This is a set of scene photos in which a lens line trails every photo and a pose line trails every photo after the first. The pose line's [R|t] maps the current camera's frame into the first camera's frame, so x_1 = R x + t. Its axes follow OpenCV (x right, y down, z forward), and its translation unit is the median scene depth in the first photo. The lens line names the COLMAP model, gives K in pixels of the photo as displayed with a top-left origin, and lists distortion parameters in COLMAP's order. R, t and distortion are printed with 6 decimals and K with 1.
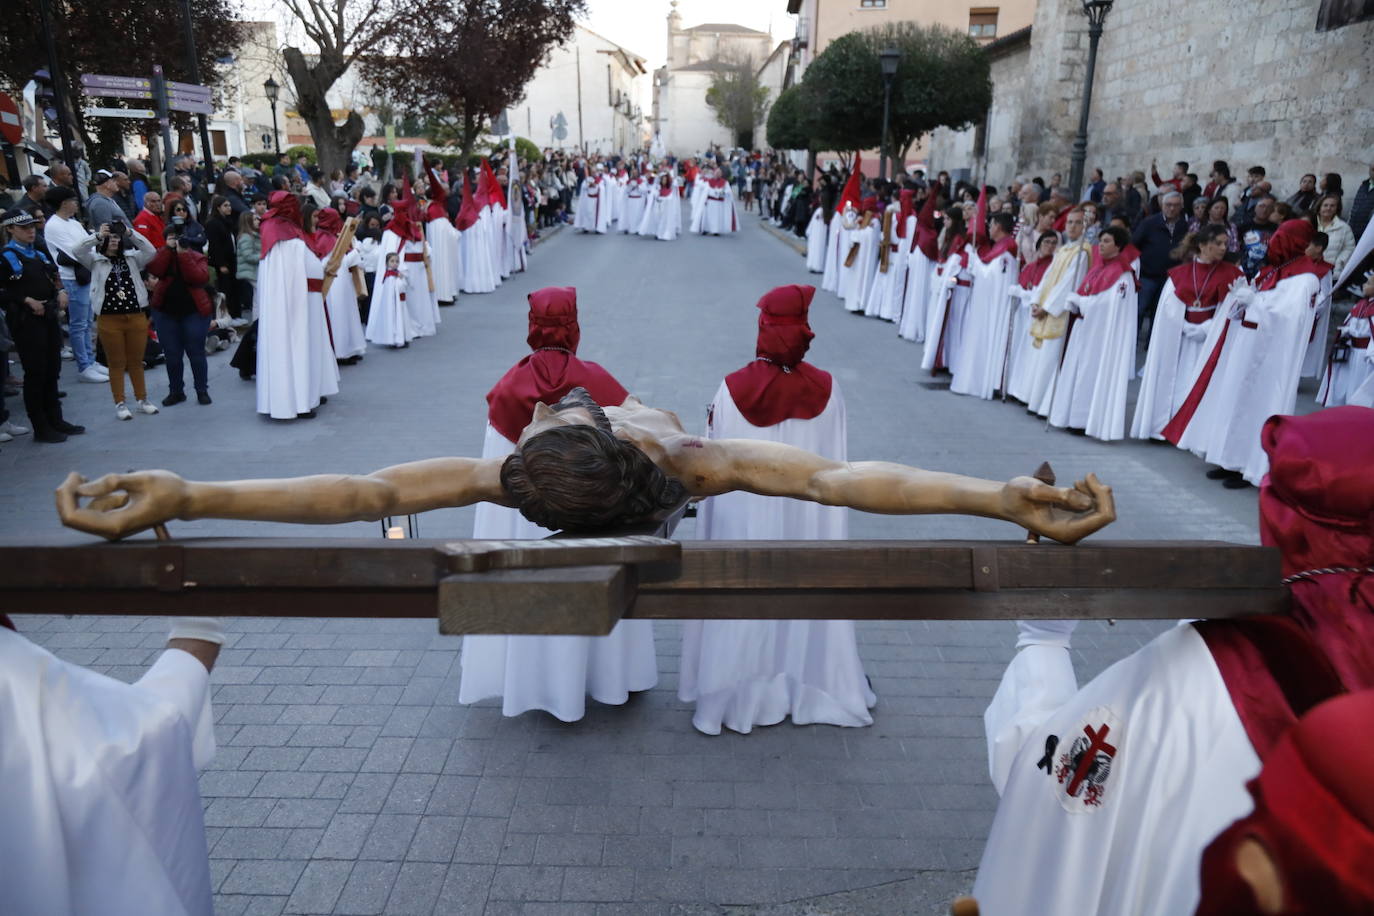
lens RADIAL K [[920.8, 0, 690.8], [0, 920.8, 459.5], [0, 0, 1]] dist [0.002246, 0.002605]
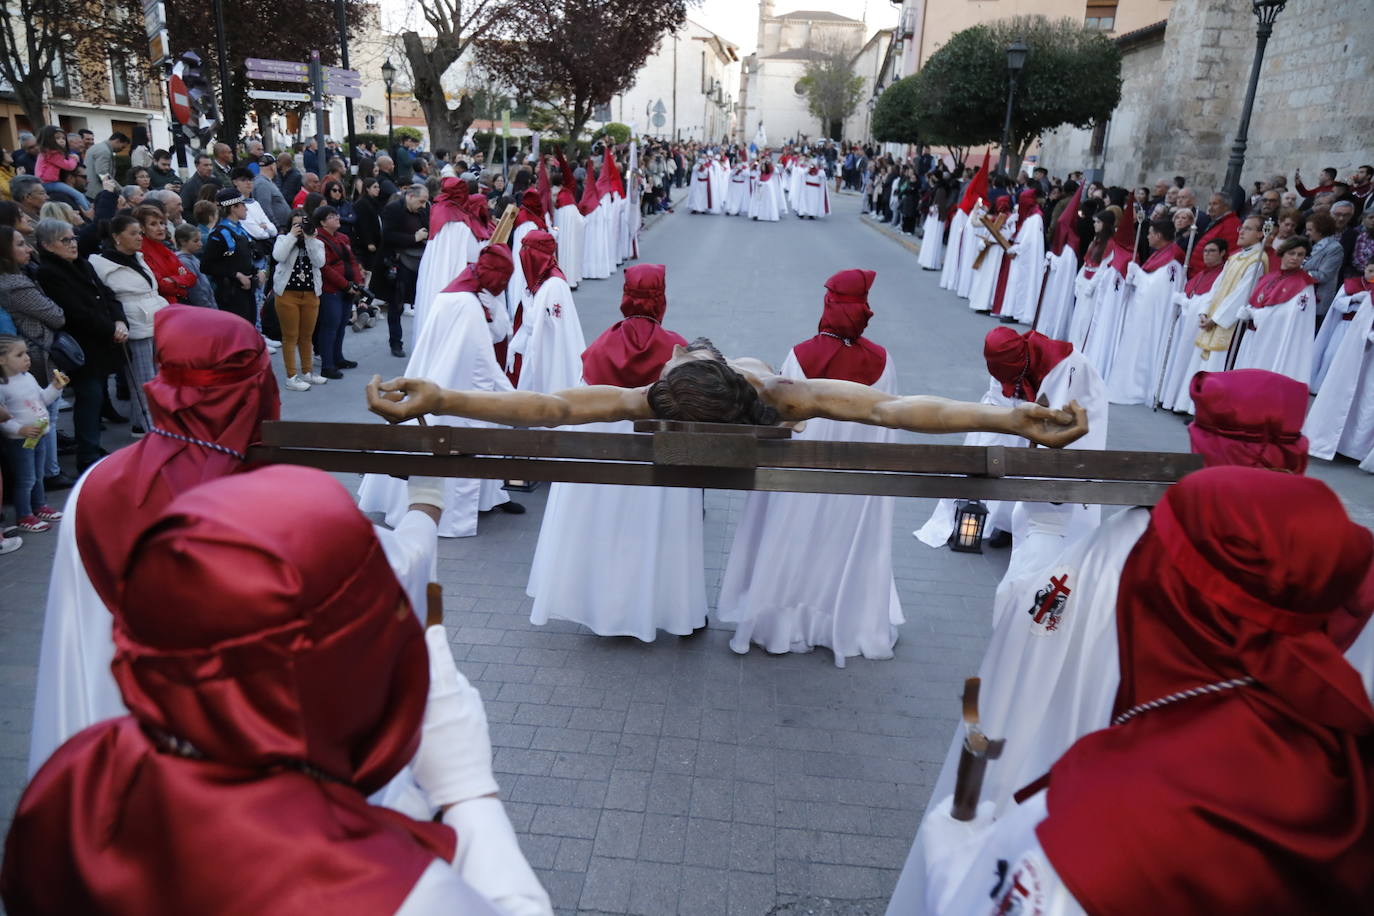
lens RADIAL K [[924.4, 0, 691.6], [0, 924.4, 464.7], [0, 0, 1]] dist [-0.000795, 0.008328]
pose [[0.996298, 0.048722, -0.070828, -0.030851], [-0.047617, 0.998717, 0.017207, 0.000691], [0.071575, -0.013771, 0.997340, -0.008915]]
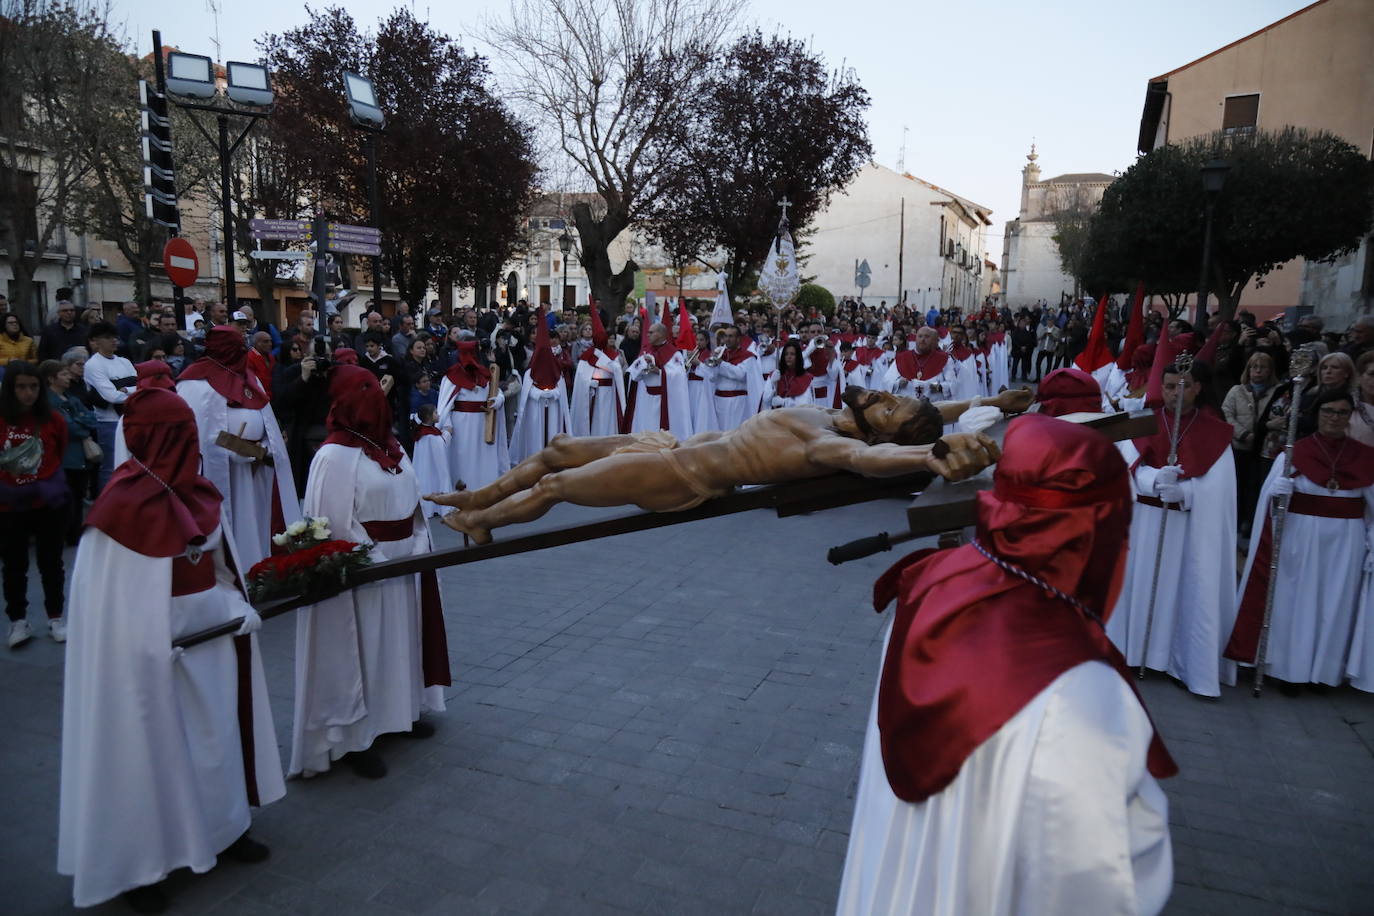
lens RADIAL K [[920.8, 0, 690.8], [0, 920.8, 459.5], [0, 0, 1]] dist [0.002246, 0.002605]
pose [[0.932917, 0.054136, -0.355998, 0.079202], [-0.108569, 0.984916, -0.134737, -0.040692], [0.343334, 0.164349, 0.924722, 0.148878]]
